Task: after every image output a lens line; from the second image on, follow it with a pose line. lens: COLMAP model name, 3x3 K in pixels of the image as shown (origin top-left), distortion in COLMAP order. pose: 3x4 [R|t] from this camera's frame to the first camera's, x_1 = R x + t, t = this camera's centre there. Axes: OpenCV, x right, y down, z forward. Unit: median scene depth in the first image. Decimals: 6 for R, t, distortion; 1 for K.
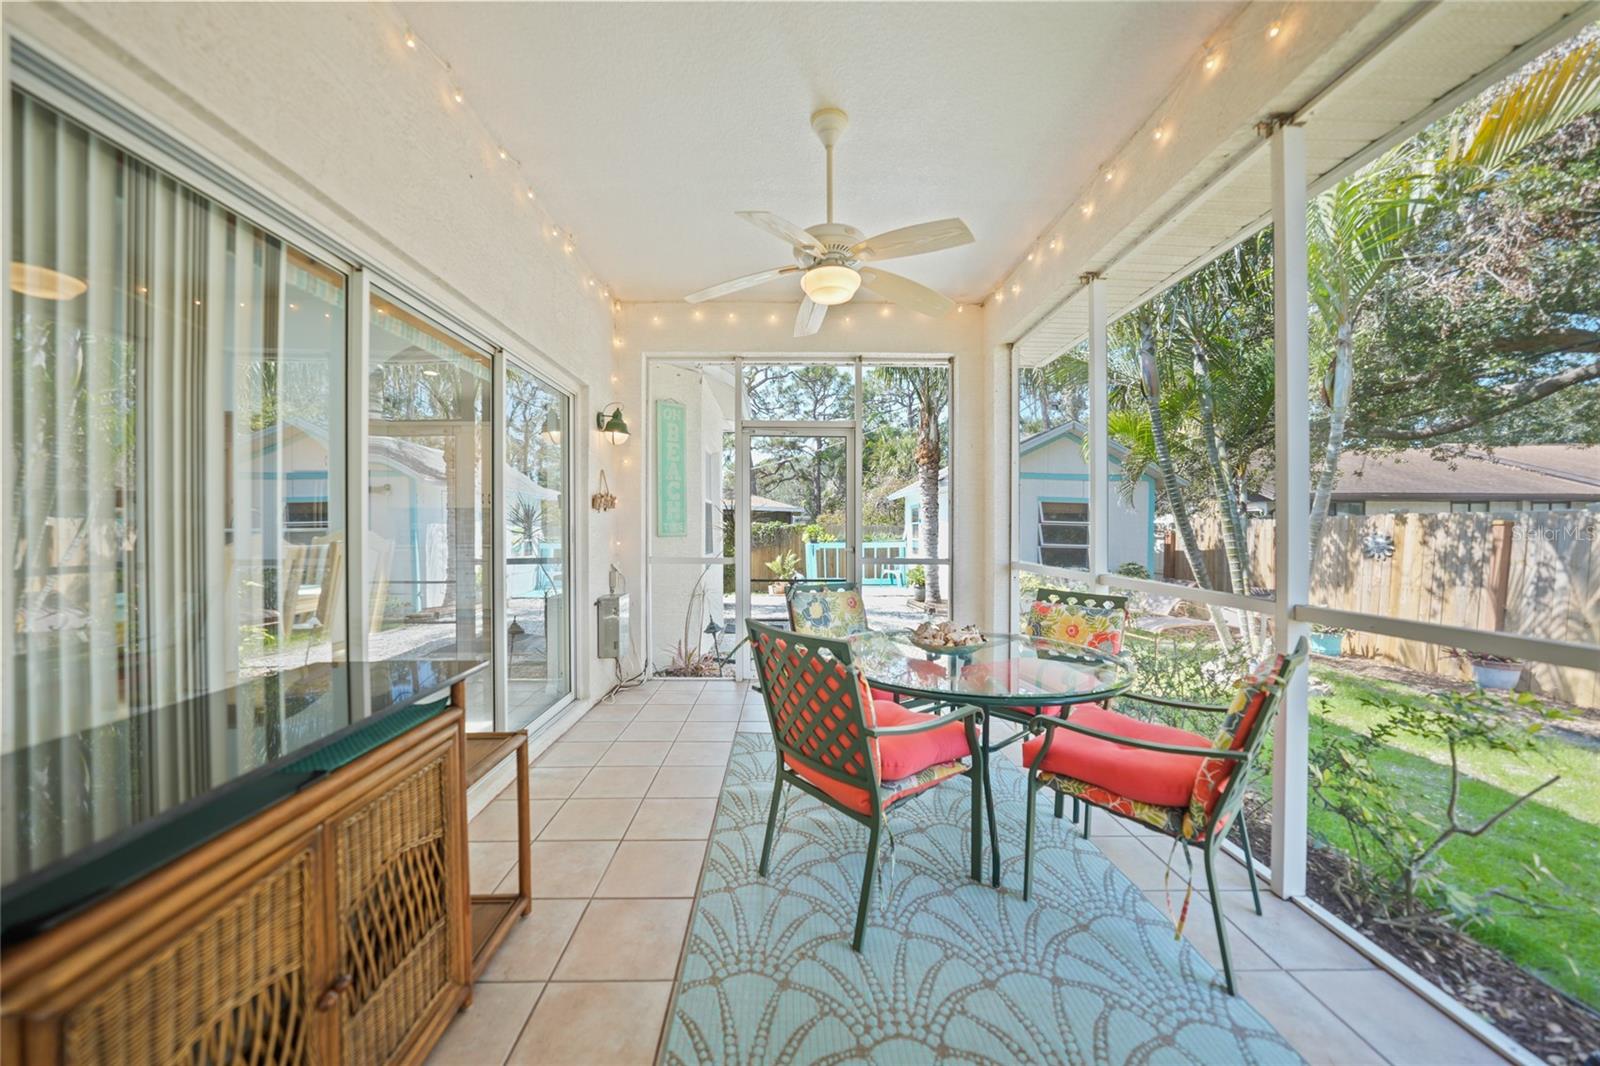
lens RADIAL K [[547.9, 0, 798.0], [0, 547.9, 529.9], [0, 0, 1]] dist [-0.027129, 0.005178]
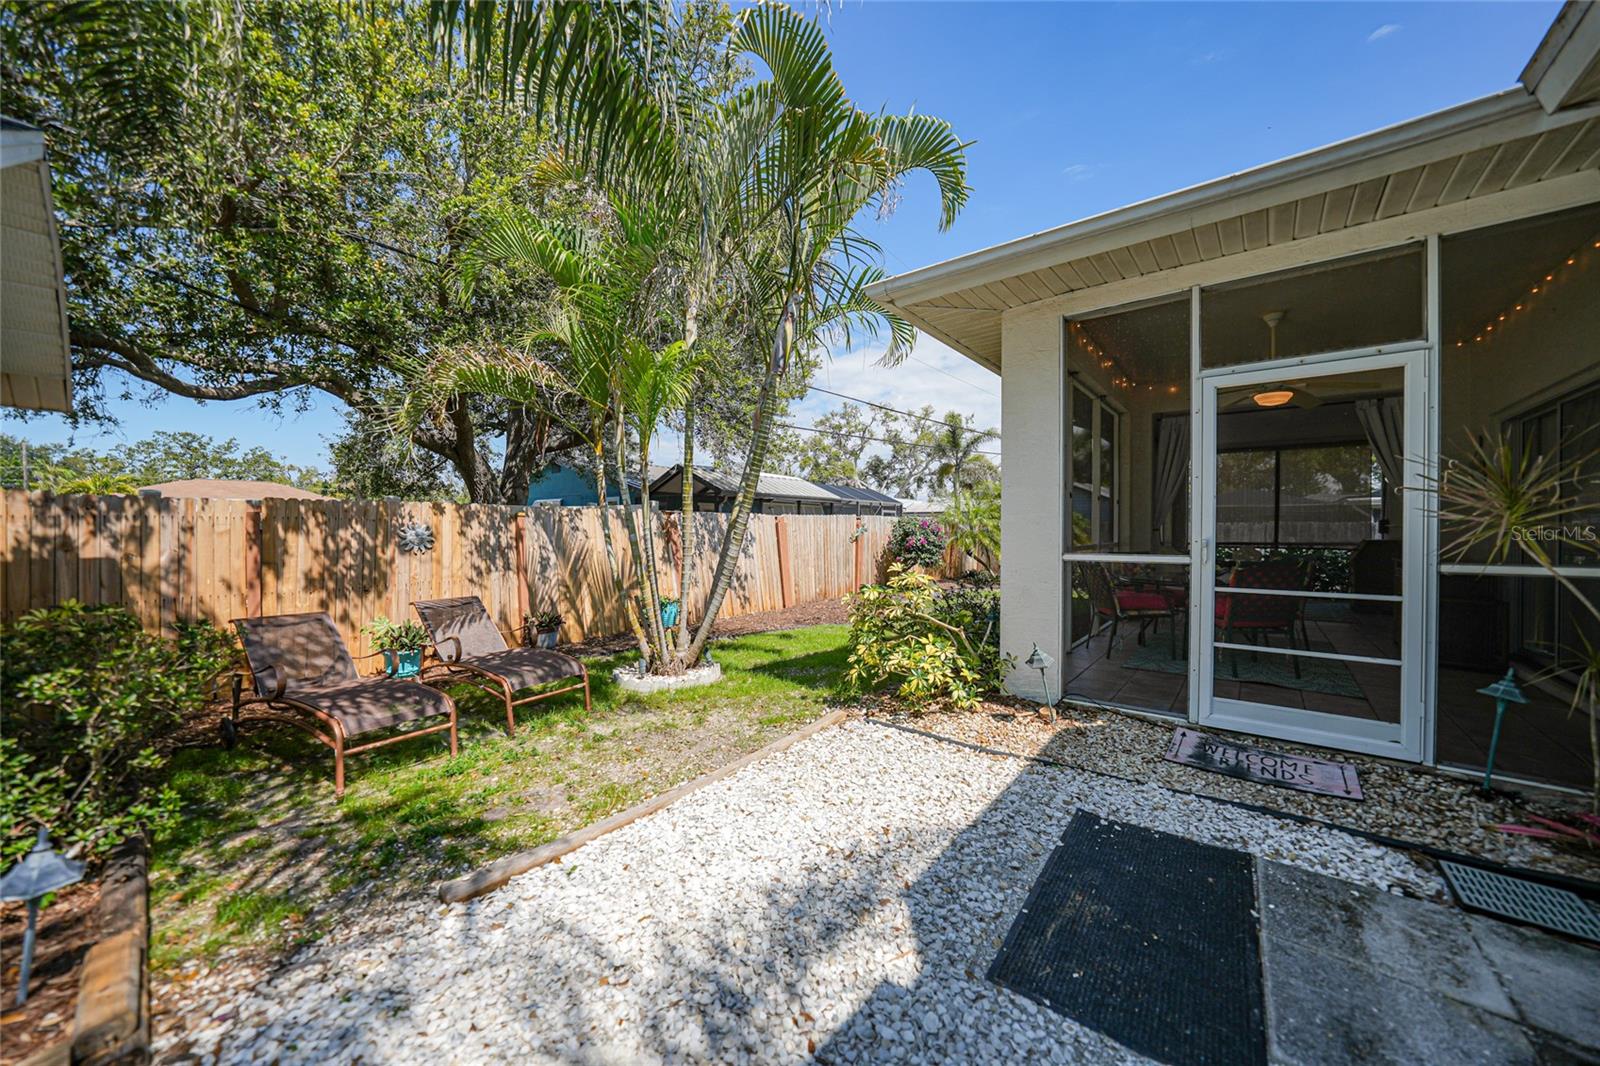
lens RADIAL K [[555.7, 0, 801.2], [0, 555.7, 530.4], [0, 0, 1]] dist [-0.028222, 0.006708]
pose [[-0.752745, -0.006573, 0.658280, 0.016623], [-0.003404, 0.999976, 0.006092, 0.009266], [-0.658304, 0.002346, -0.752749, 1.231431]]
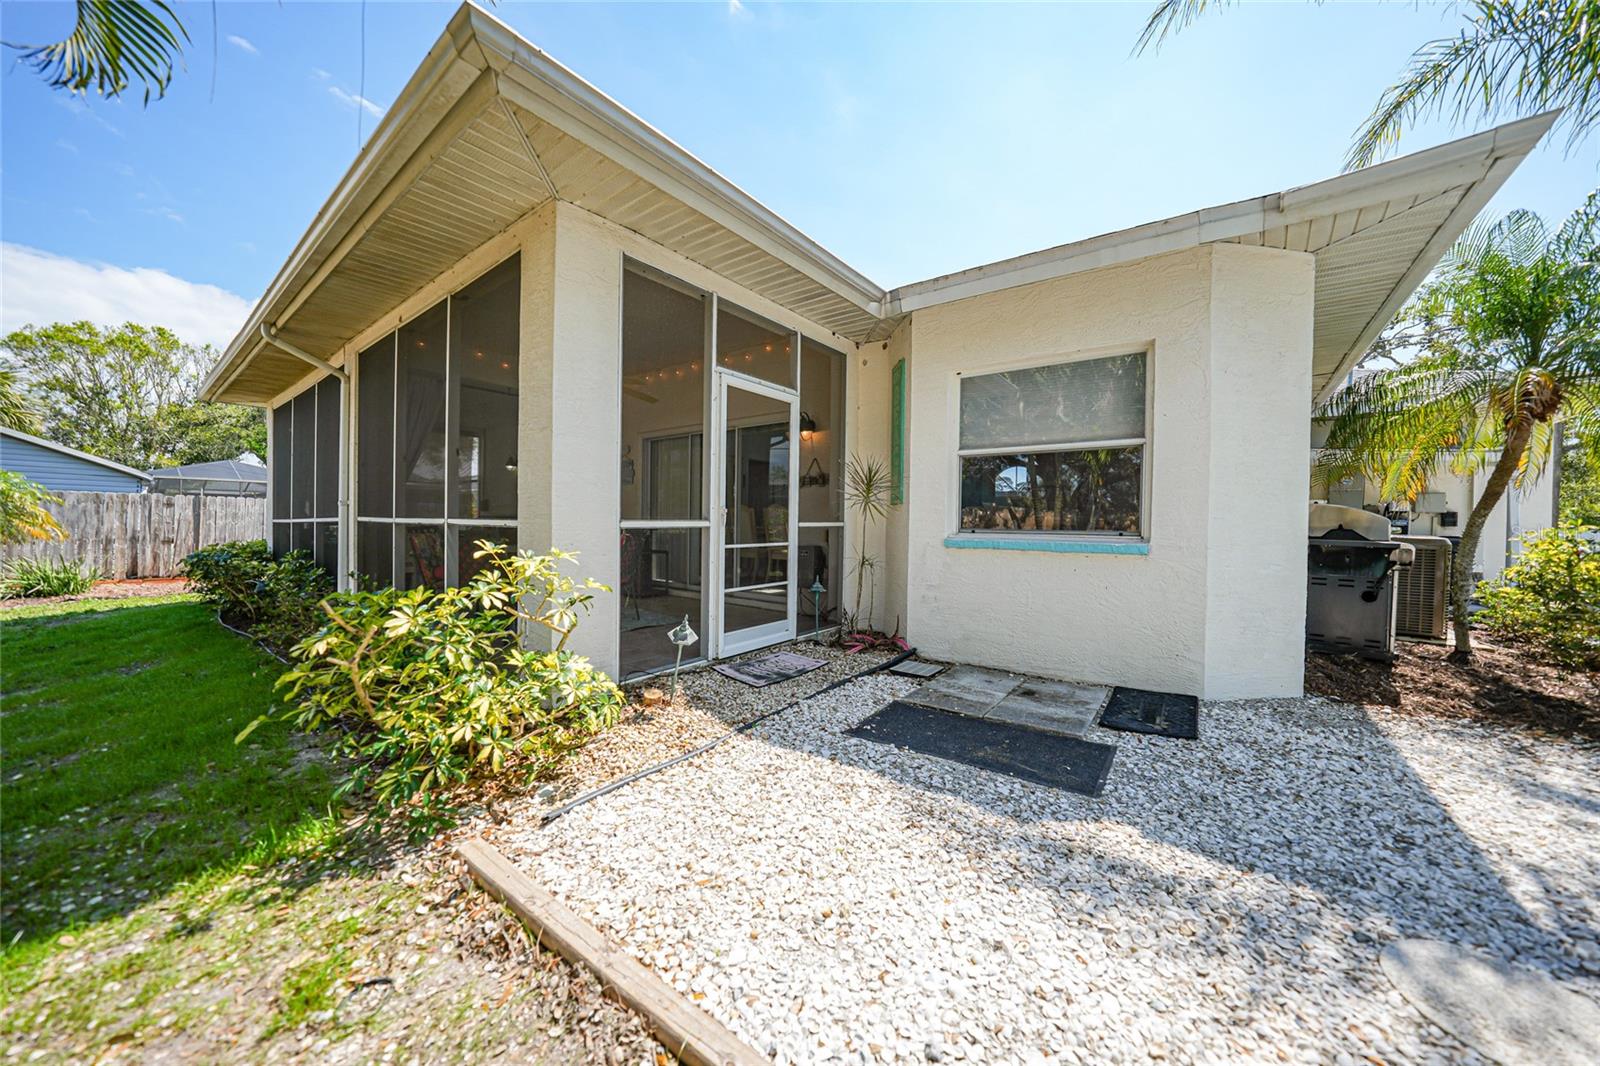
lens RADIAL K [[555.7, 0, 801.2], [0, 555.7, 530.4], [0, 0, 1]] dist [-0.028222, 0.006708]
pose [[-0.632339, 0.003406, -0.774685, 0.484045], [-0.015945, 0.999721, 0.017410, 0.033585], [0.774528, 0.023361, -0.632108, 1.073209]]
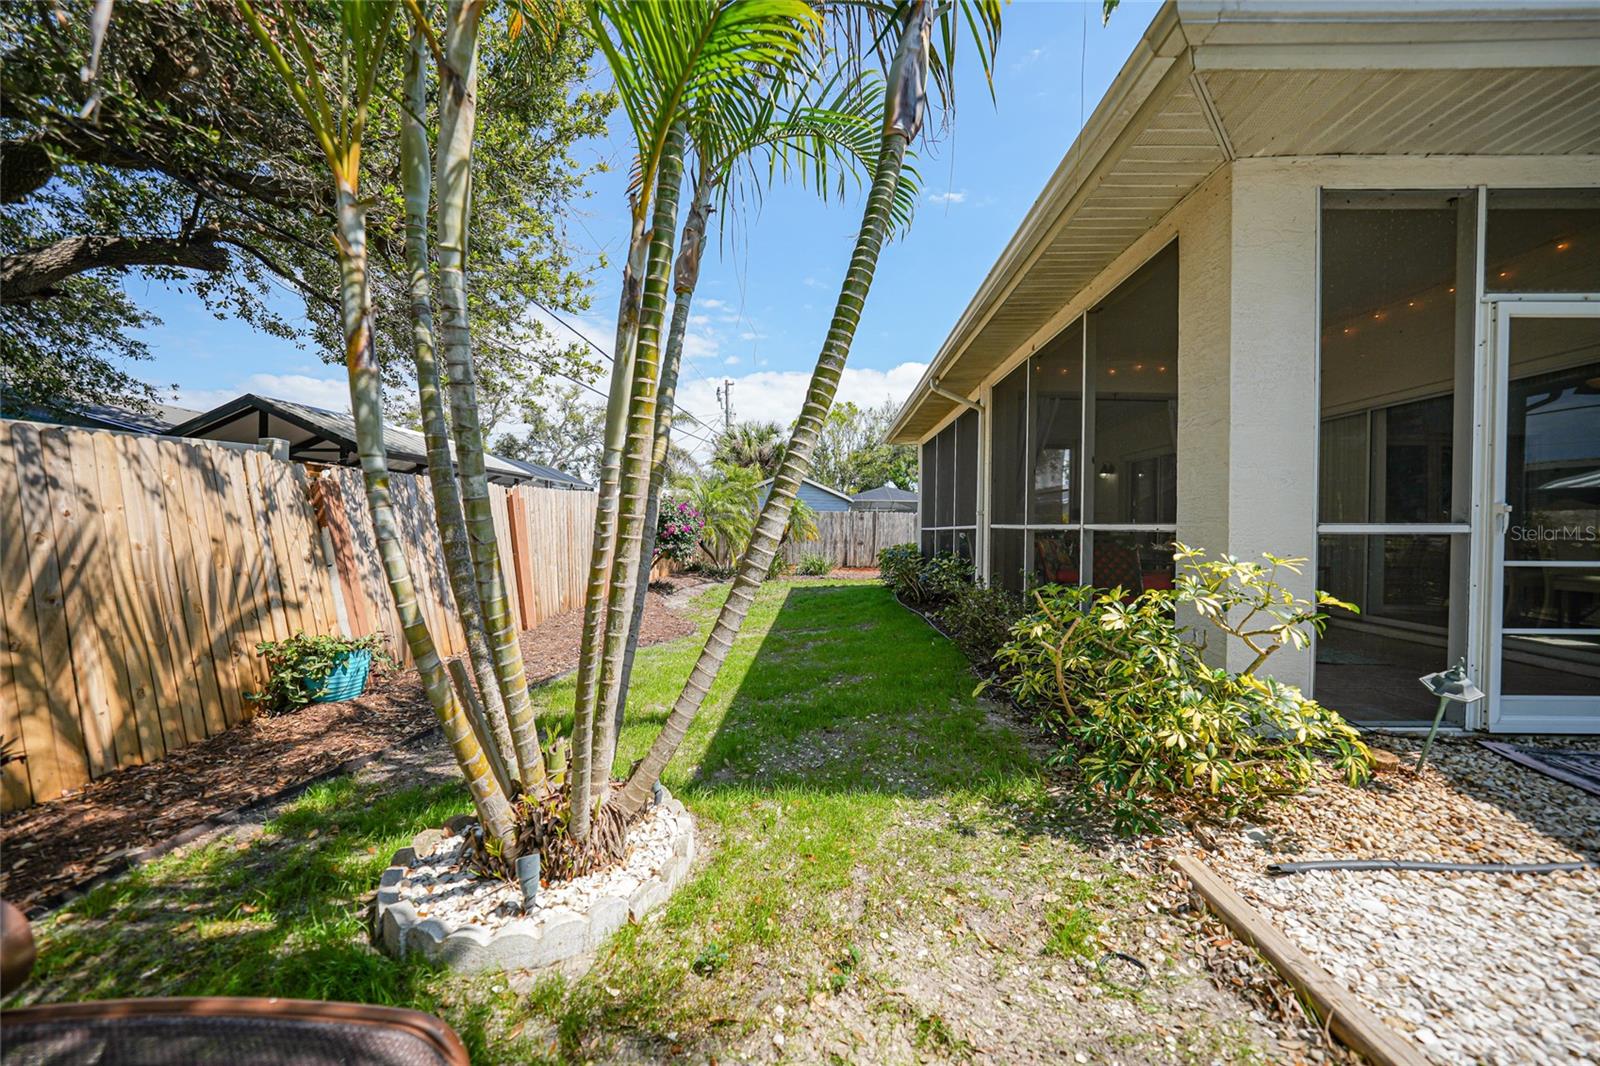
lens RADIAL K [[555.7, 0, 801.2], [0, 555.7, 530.4], [0, 0, 1]] dist [-0.028222, 0.006708]
pose [[-0.998270, -0.011427, 0.057671, 0.549890], [-0.010720, 0.999864, 0.012557, 0.040119], [-0.057807, 0.011917, -0.998257, 1.041816]]
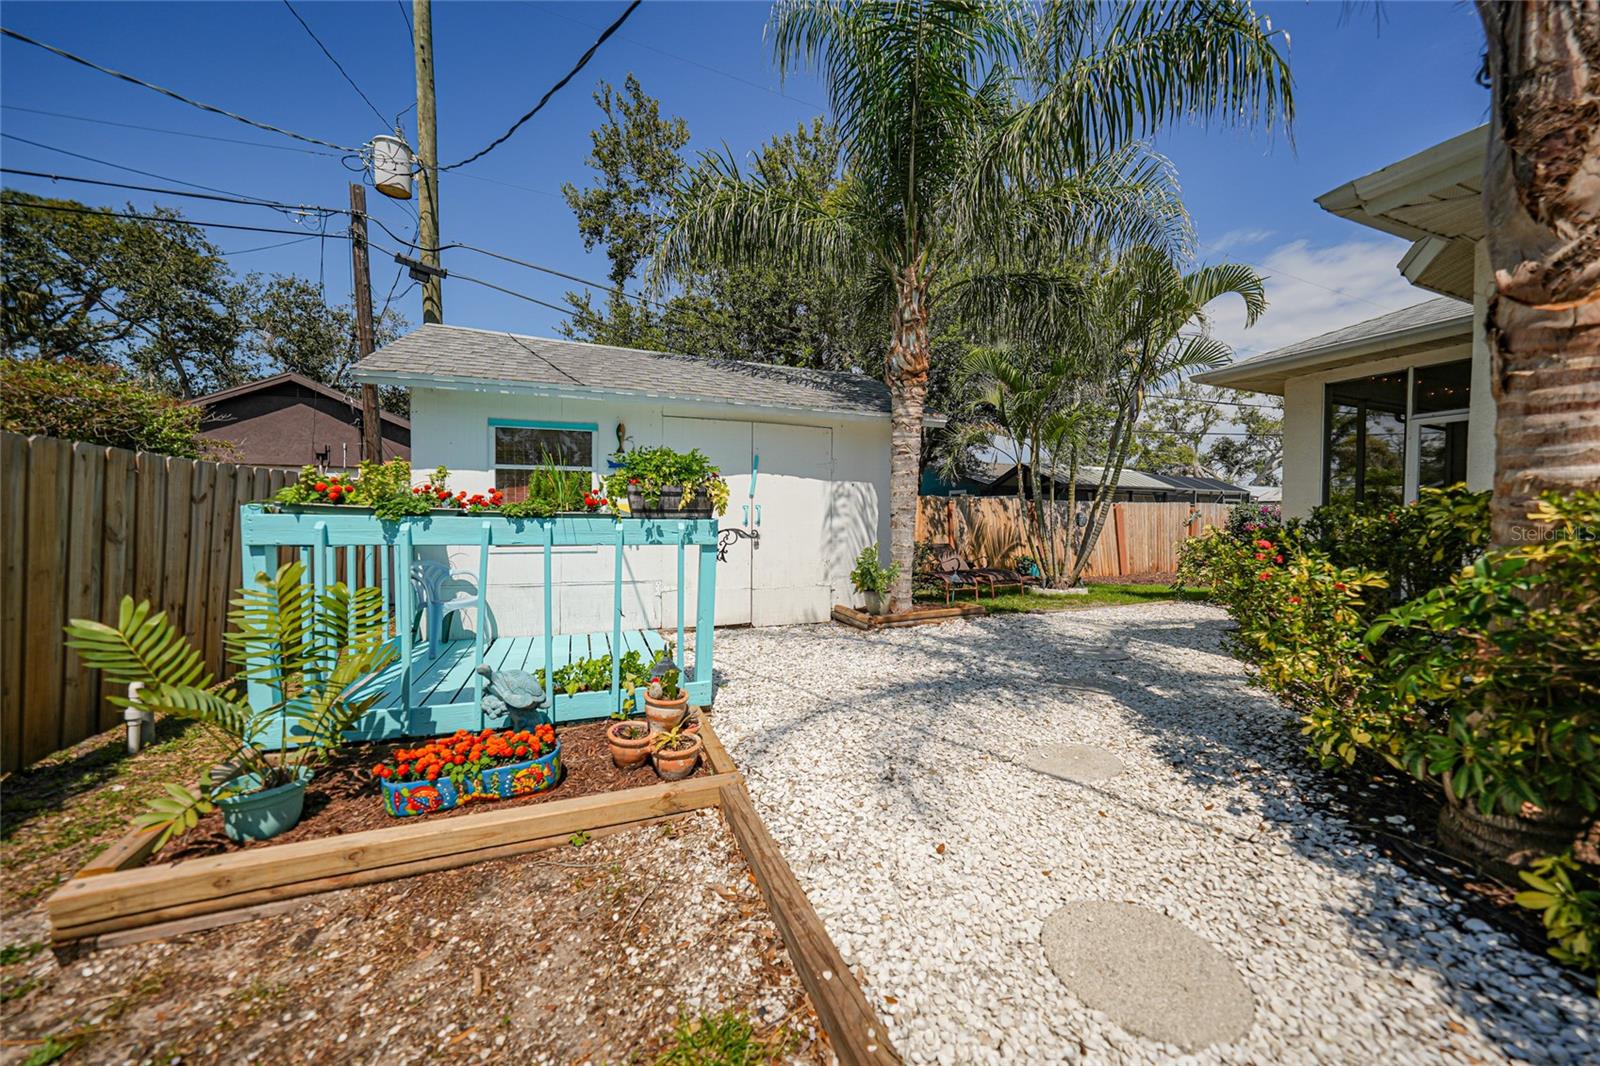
lens RADIAL K [[555.7, 0, 801.2], [0, 555.7, 530.4], [0, 0, 1]] dist [-0.028222, 0.006708]
pose [[-0.319689, -0.026303, 0.947157, -0.421289], [-0.010620, 0.999651, 0.024177, 0.040284], [-0.947463, -0.002330, -0.319857, 1.801966]]
